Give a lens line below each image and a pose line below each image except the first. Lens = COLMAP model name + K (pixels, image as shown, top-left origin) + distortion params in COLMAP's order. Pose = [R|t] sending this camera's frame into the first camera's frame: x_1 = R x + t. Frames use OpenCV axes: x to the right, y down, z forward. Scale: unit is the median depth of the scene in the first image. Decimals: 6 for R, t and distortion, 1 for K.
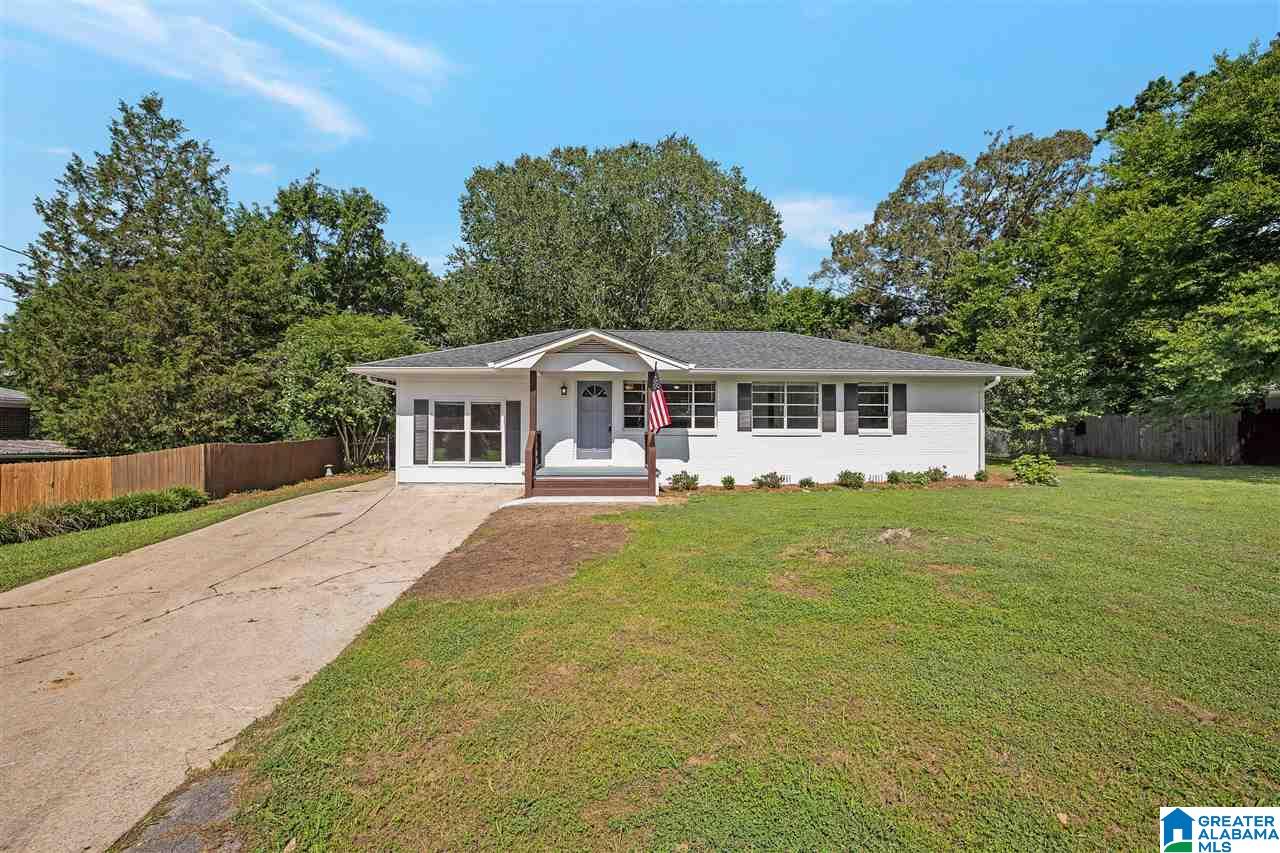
lens RADIAL K [[562.8, 0, 640.0], [0, 562.8, 426.5], [0, 0, 1]] dist [-0.000653, 0.000725]
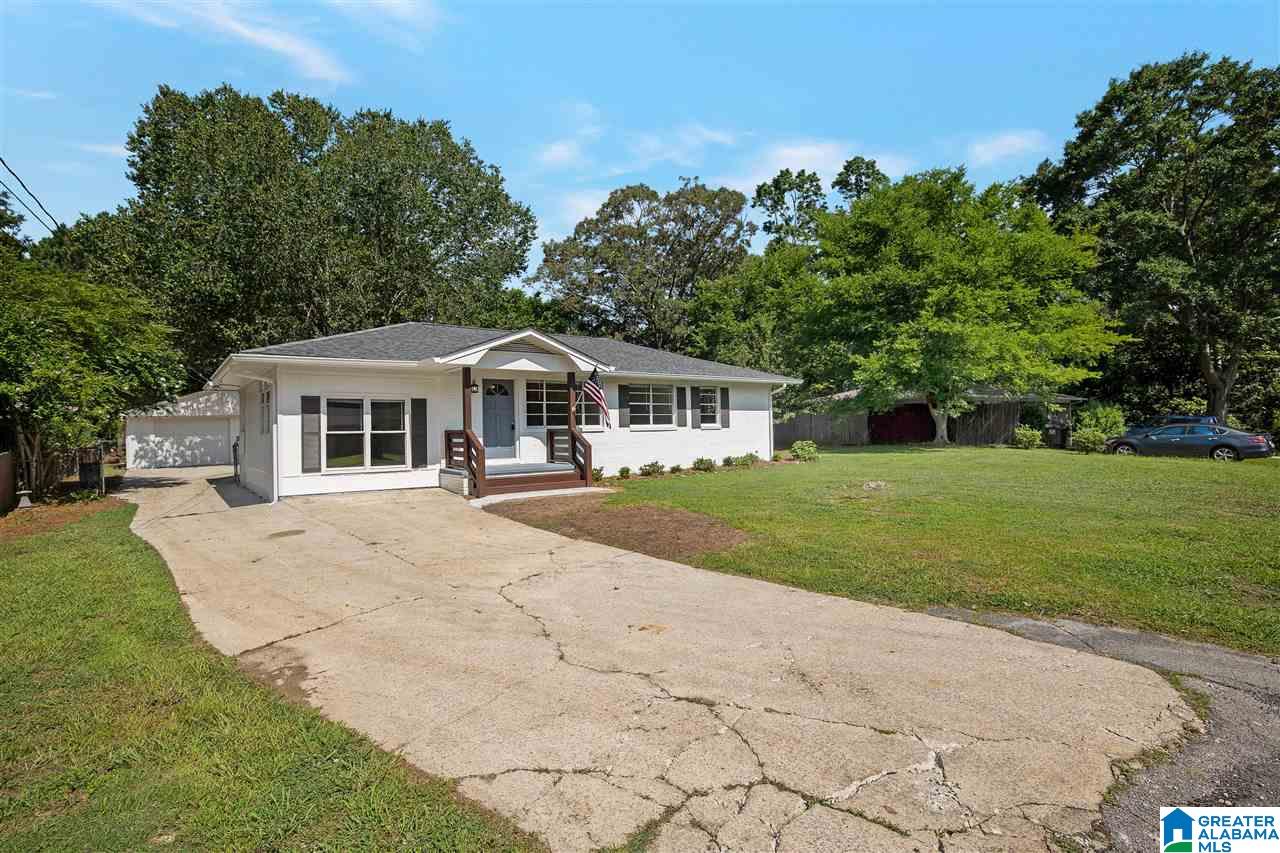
lens RADIAL K [[600.7, 0, 629.8], [0, 600.7, 421.6], [0, 0, 1]] dist [-0.013695, 0.021204]
pose [[0.836345, -0.012027, 0.548072, -0.466085], [0.019231, 0.999788, -0.007407, 0.006420], [-0.547866, 0.016734, 0.836399, -0.013118]]
